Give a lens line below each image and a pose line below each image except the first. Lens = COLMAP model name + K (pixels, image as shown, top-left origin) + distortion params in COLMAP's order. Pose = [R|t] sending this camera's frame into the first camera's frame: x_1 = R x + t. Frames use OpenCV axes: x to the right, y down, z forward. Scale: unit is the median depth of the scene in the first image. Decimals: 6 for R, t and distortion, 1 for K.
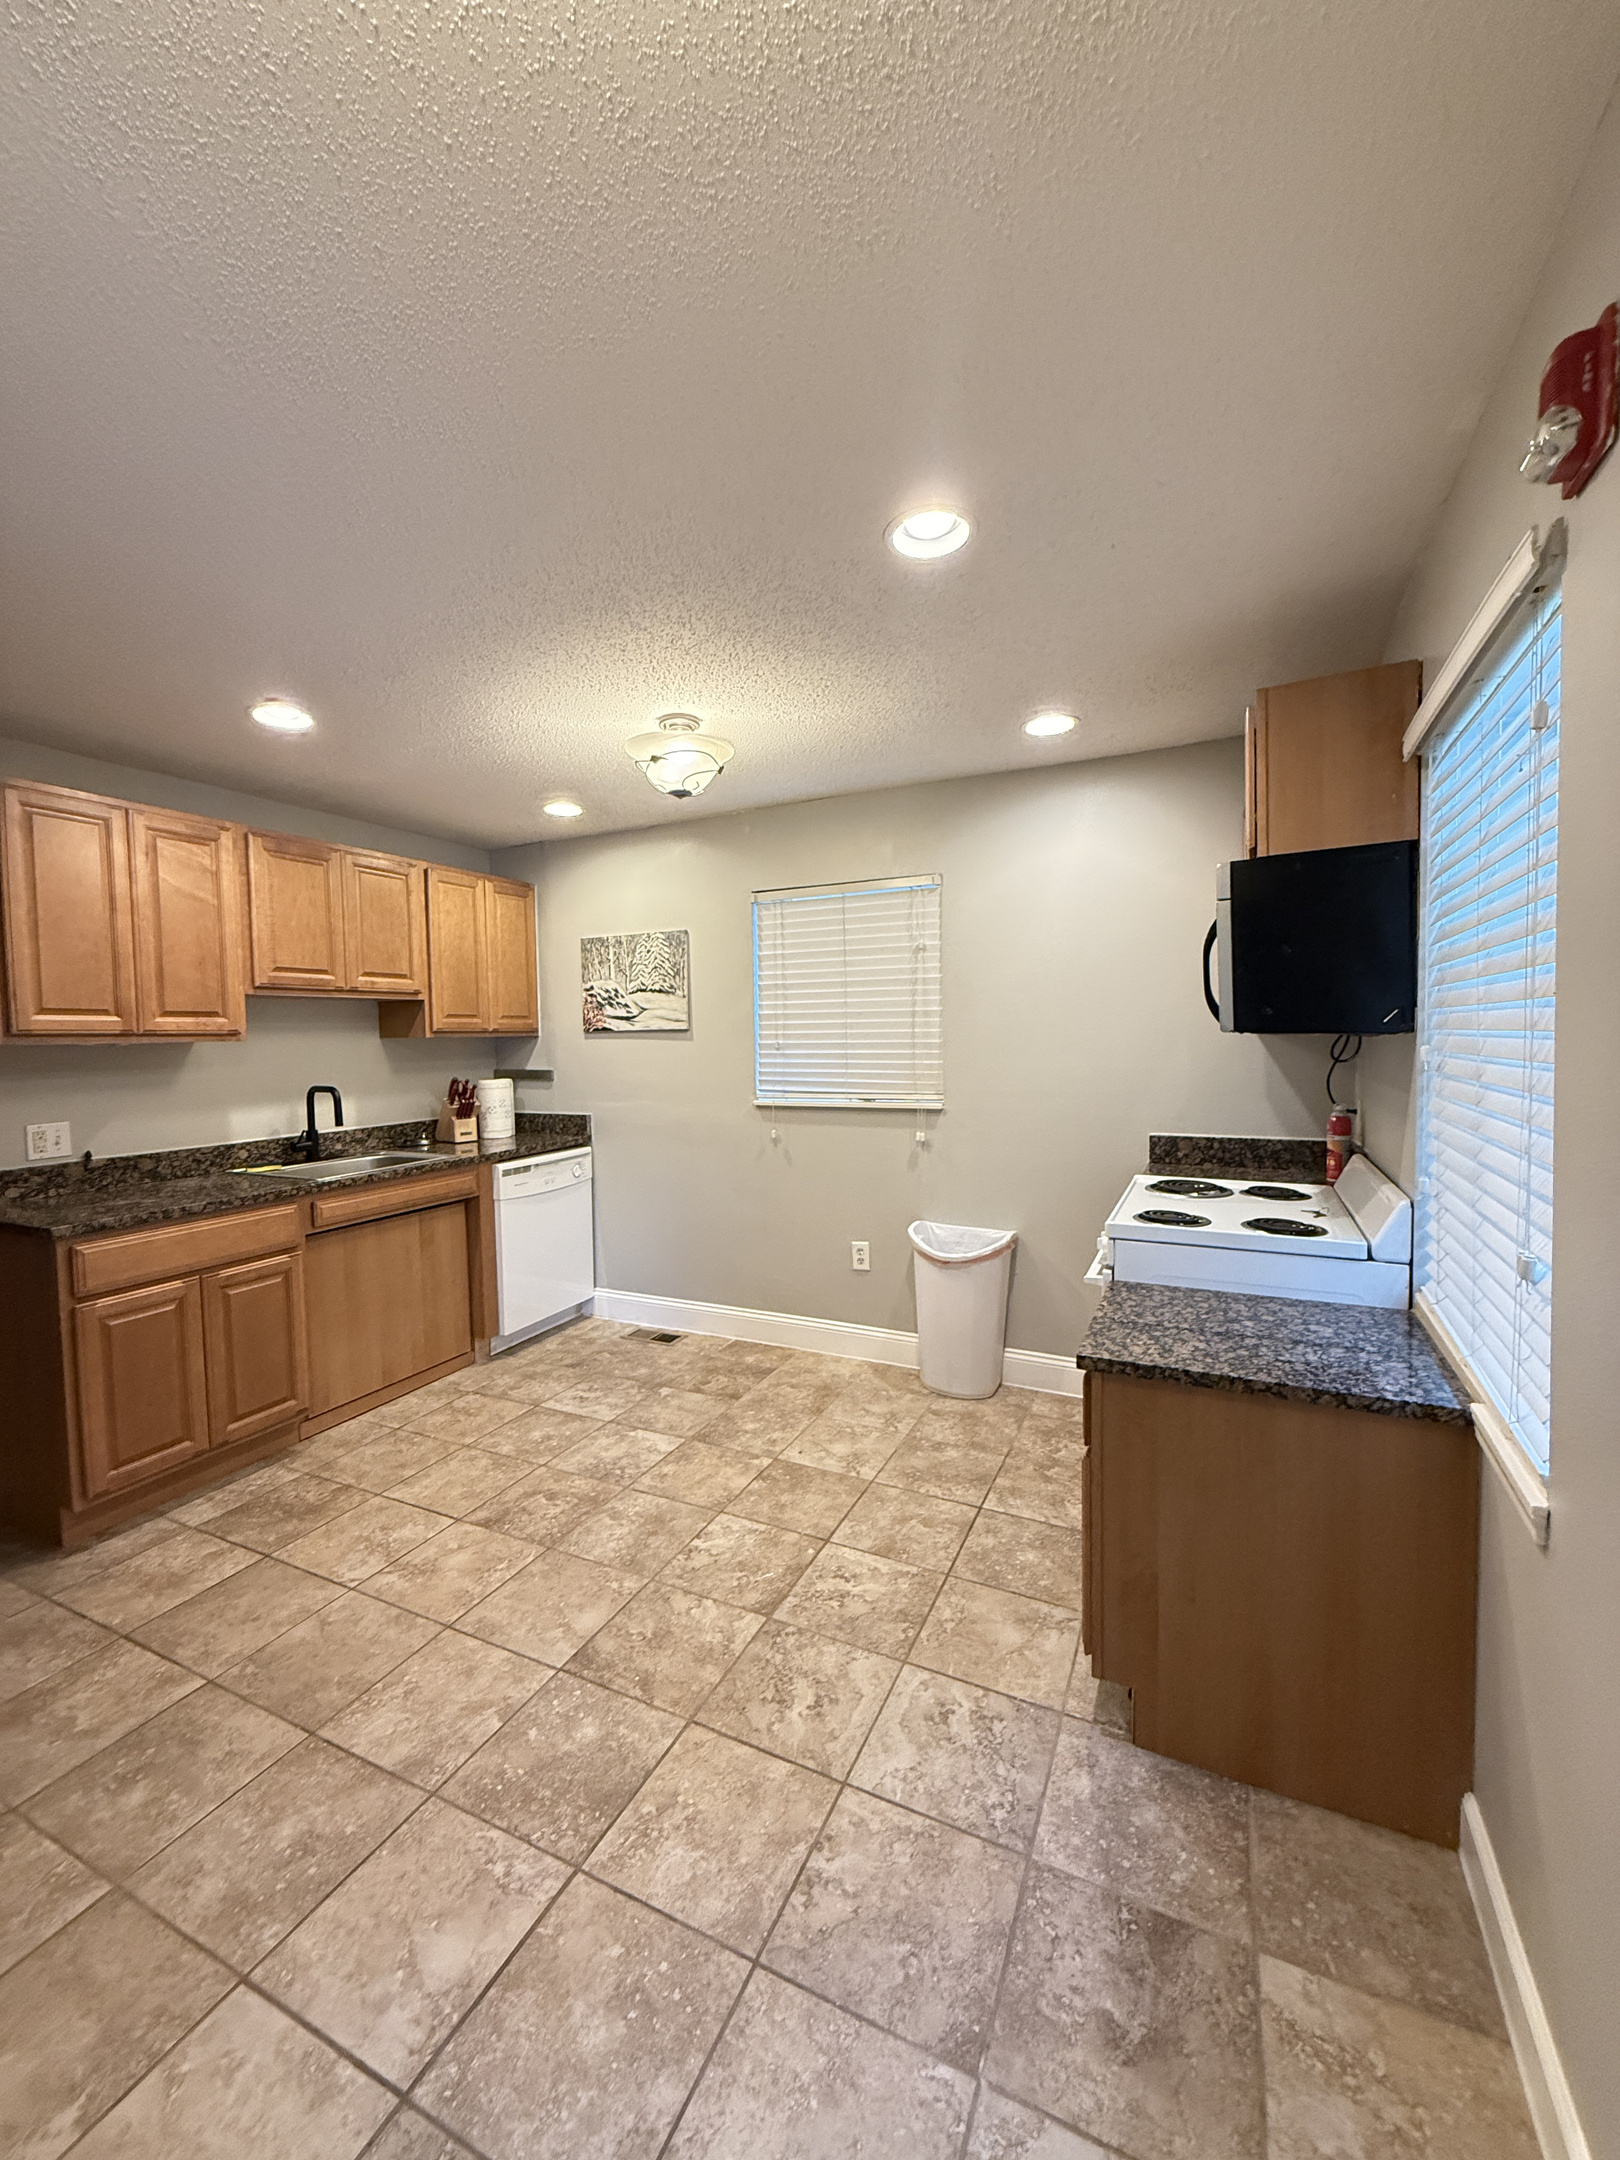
lens RADIAL K [[857.8, 0, 809.8], [0, 857.8, 1075.7], [0, 0, 1]] dist [0.000130, 0.000206]
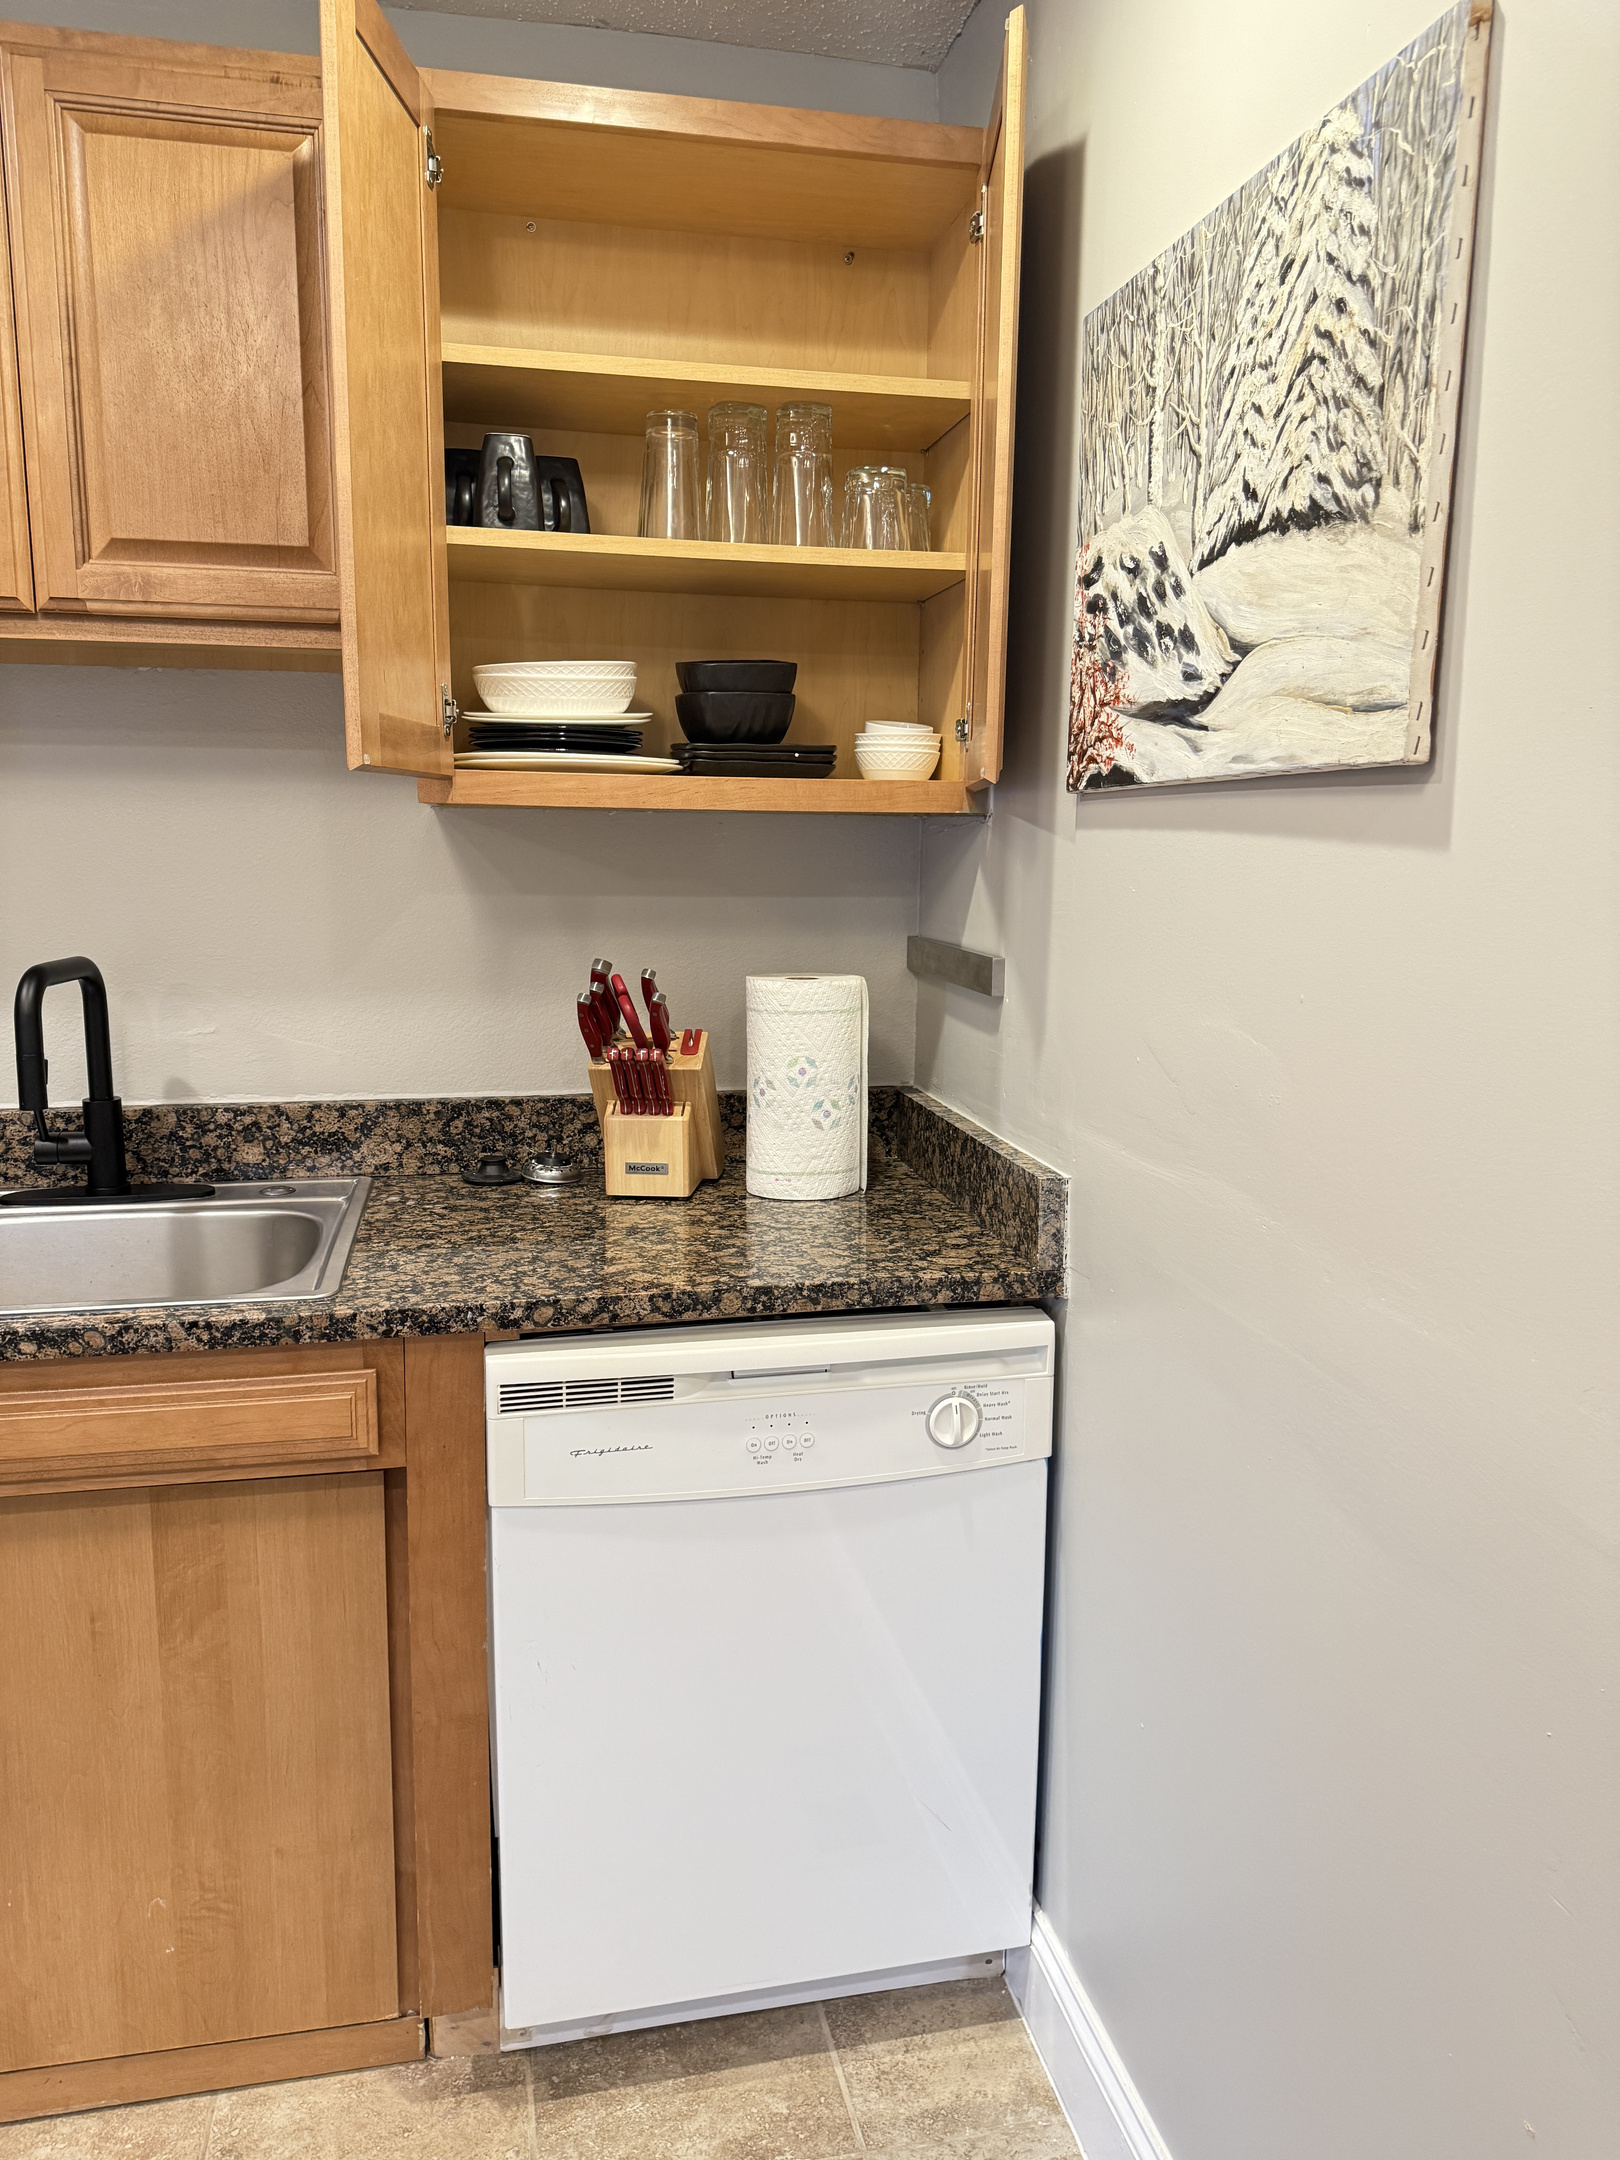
lens RADIAL K [[1528.6, 0, 810.0], [0, 1528.6, 1080.0], [0, 0, 1]] dist [0.101986, -0.163319]
pose [[0.615590, 0.147887, -0.774066, 0.002269], [-0.059435, 0.988149, 0.141522, -0.032026], [0.785823, -0.041113, 0.617084, 0.748528]]
